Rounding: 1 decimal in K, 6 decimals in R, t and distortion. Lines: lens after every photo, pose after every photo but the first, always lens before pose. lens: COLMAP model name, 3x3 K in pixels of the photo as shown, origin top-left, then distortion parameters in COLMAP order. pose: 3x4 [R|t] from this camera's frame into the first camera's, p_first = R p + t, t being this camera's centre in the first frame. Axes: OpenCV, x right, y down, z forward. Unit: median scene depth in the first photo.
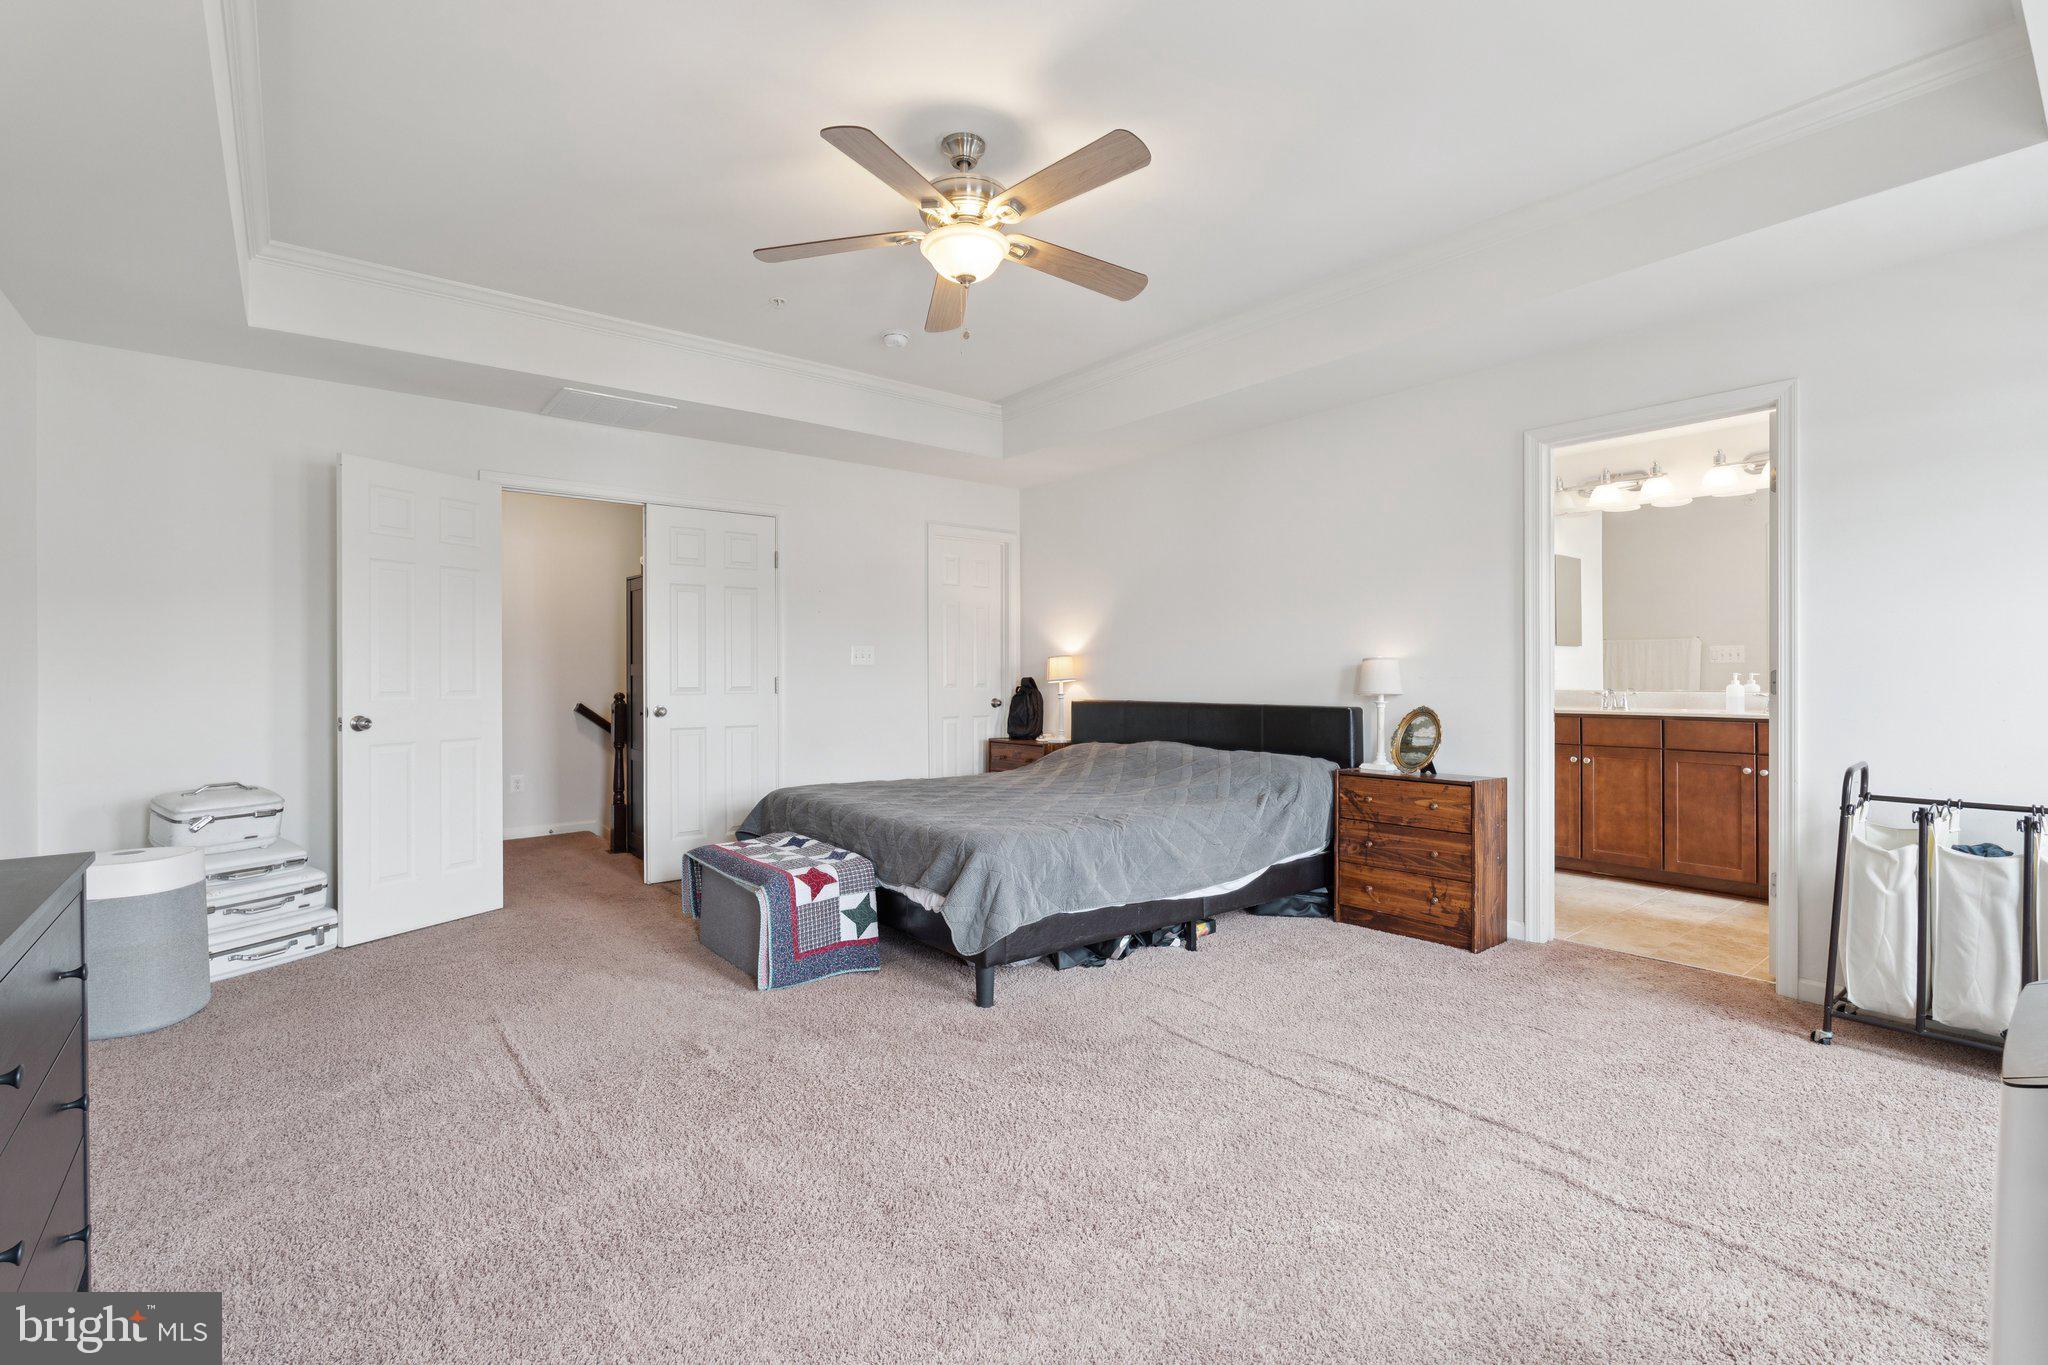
lens RADIAL K [[928.4, 0, 1027.2], [0, 928.4, 669.3], [0, 0, 1]] dist [0.001335, 0.000203]
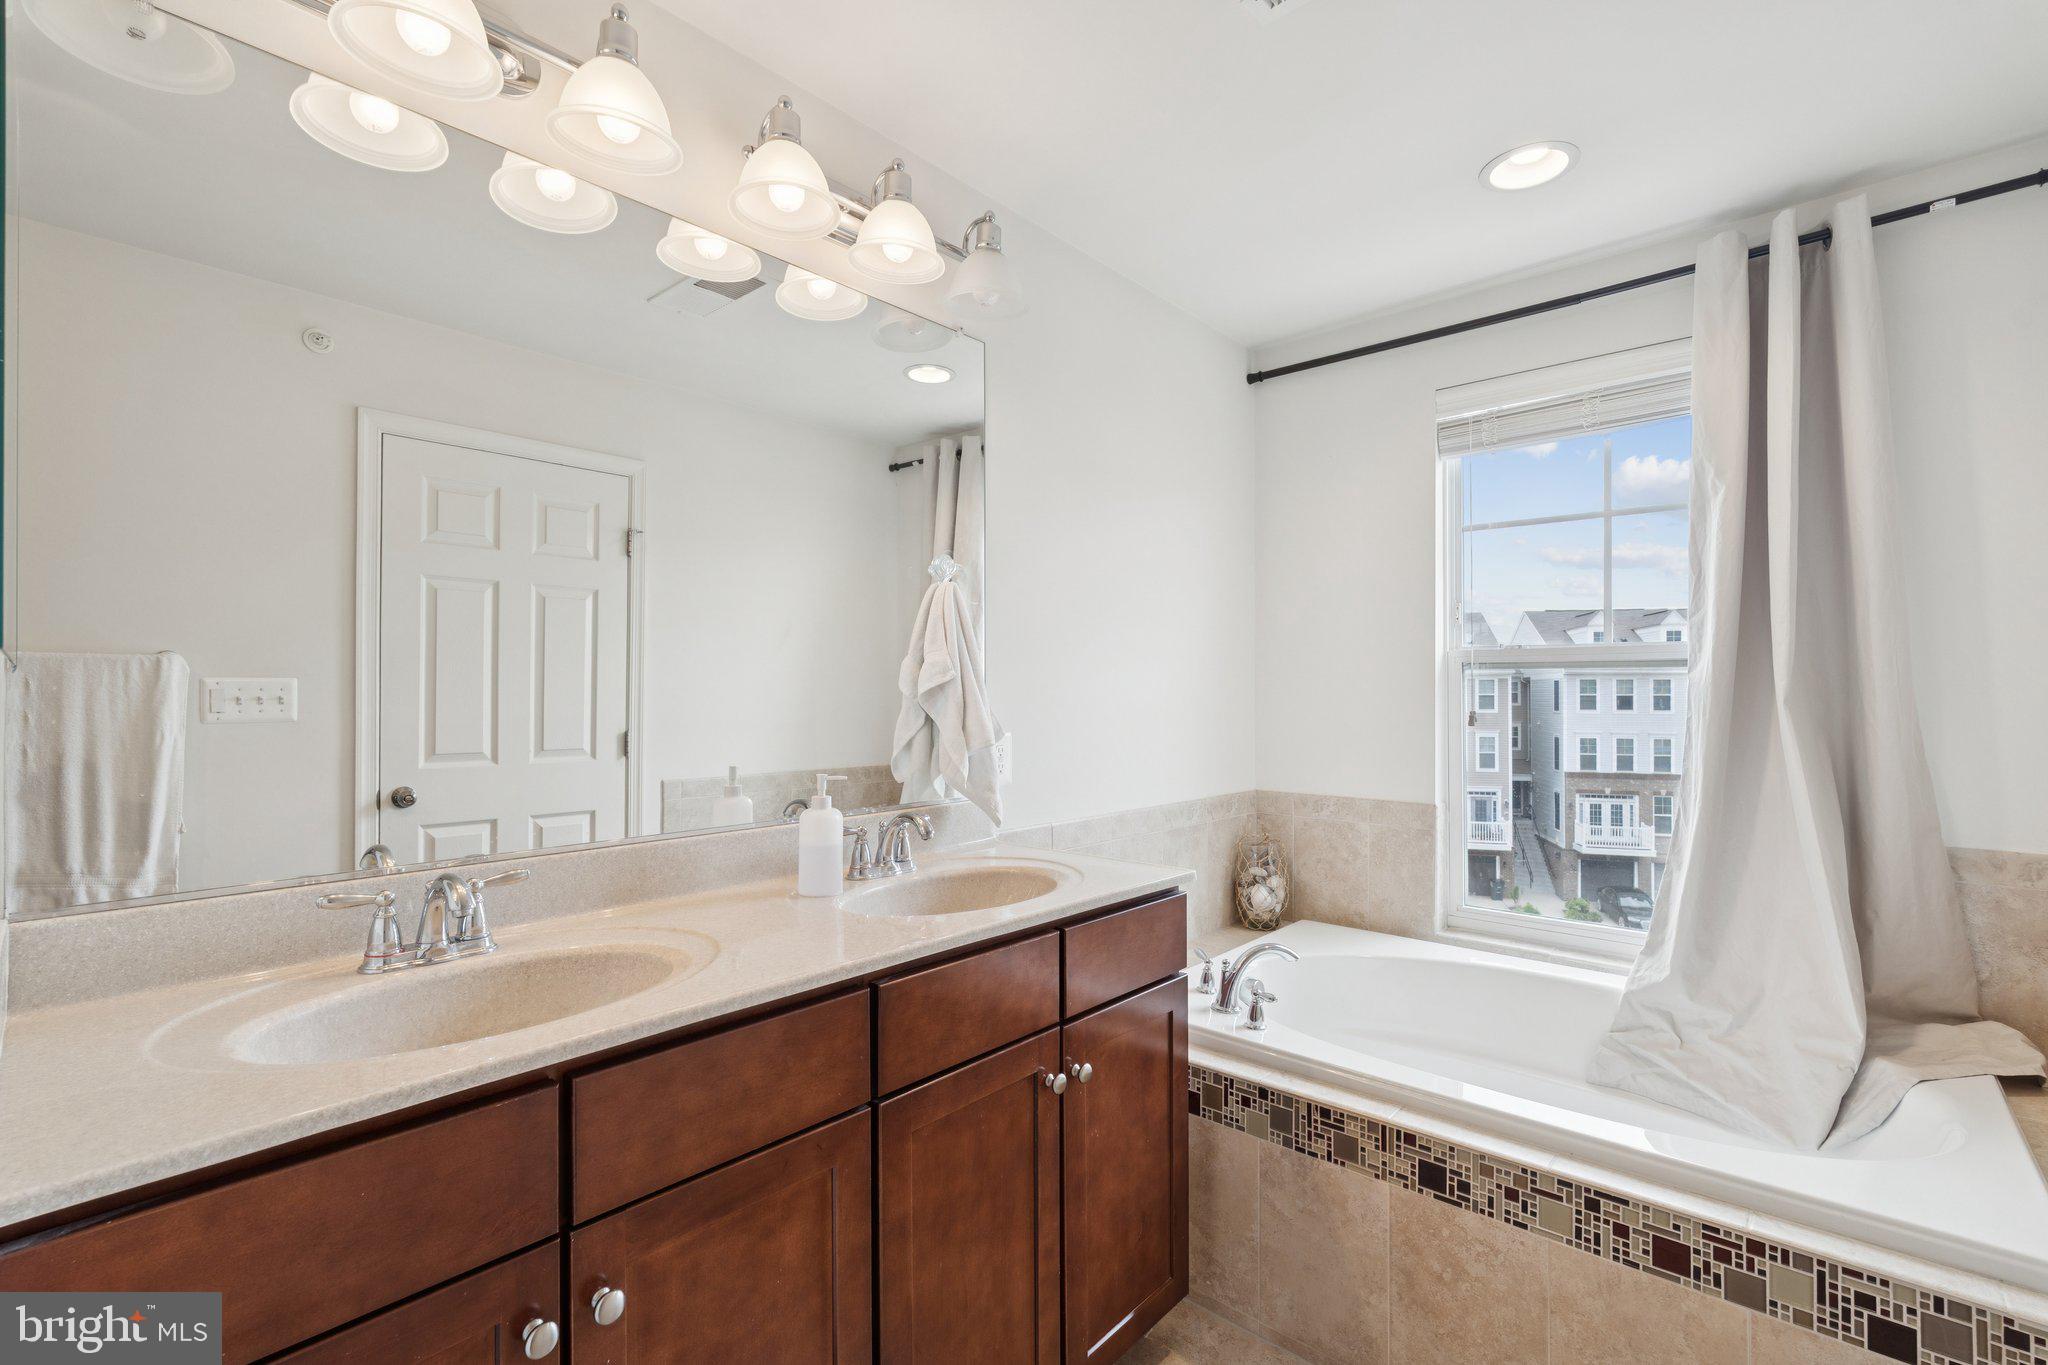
lens RADIAL K [[928.4, 0, 1026.6], [0, 928.4, 692.1], [0, 0, 1]] dist [0.001335, 0.000203]
pose [[-0.161940, 0.001428, 0.986800, 0.420774], [-0.003780, 0.999991, -0.002068, -0.024812], [-0.986793, -0.004065, -0.161933, 0.983866]]
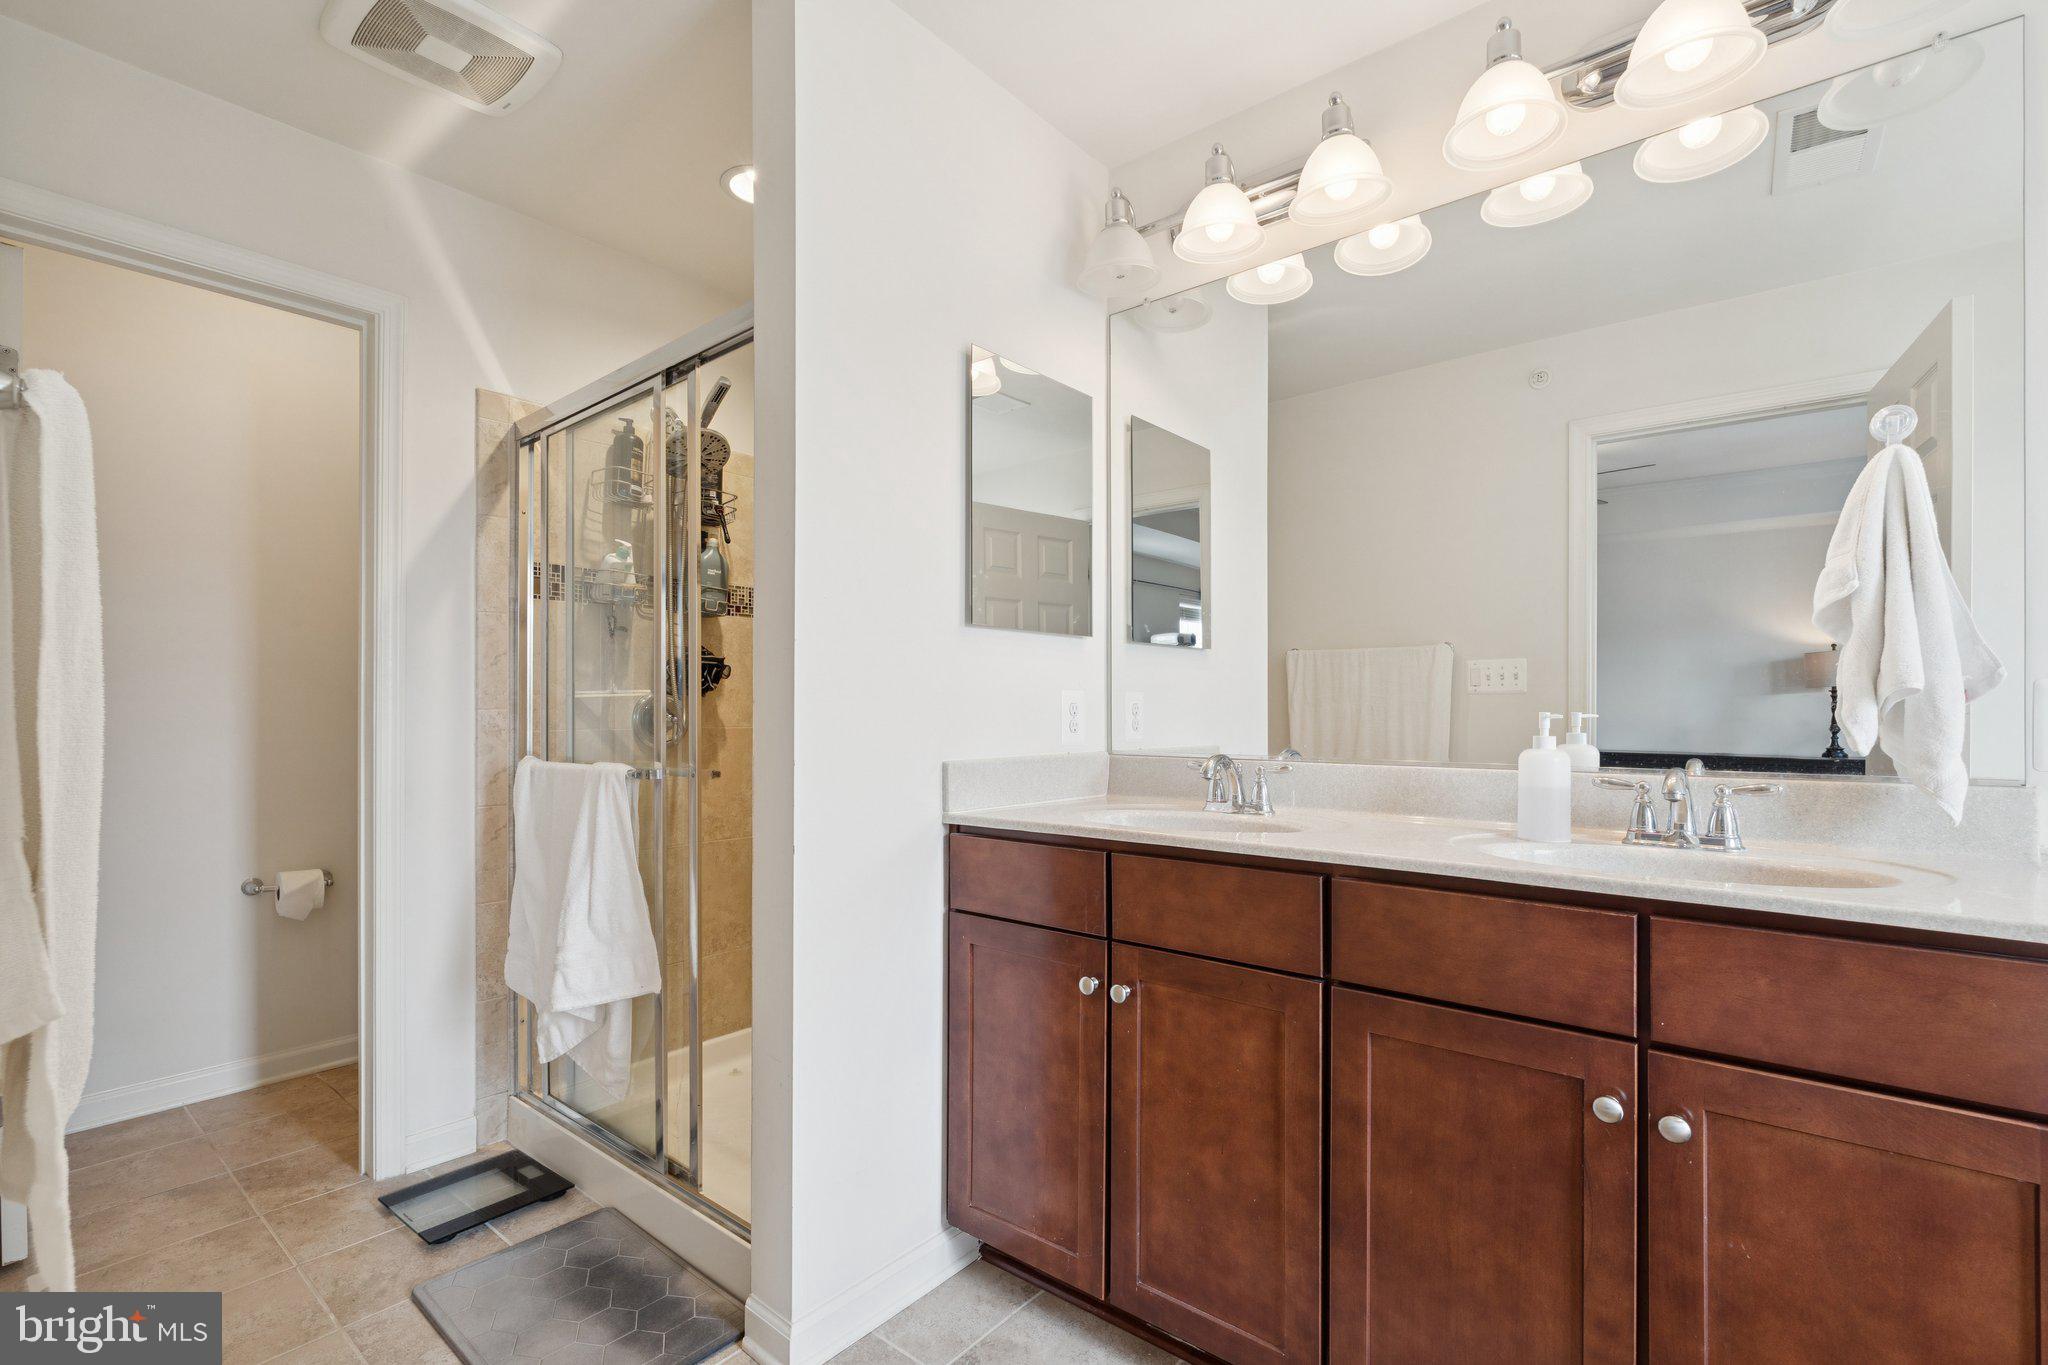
lens RADIAL K [[928.4, 0, 1039.3], [0, 928.4, 703.0], [0, 0, 1]] dist [0.001335, 0.000203]
pose [[0.978879, 0.005548, 0.204365, 0.531572], [-0.005165, 0.999984, -0.002408, 0.002597], [-0.204375, 0.001302, 0.978892, 0.728430]]
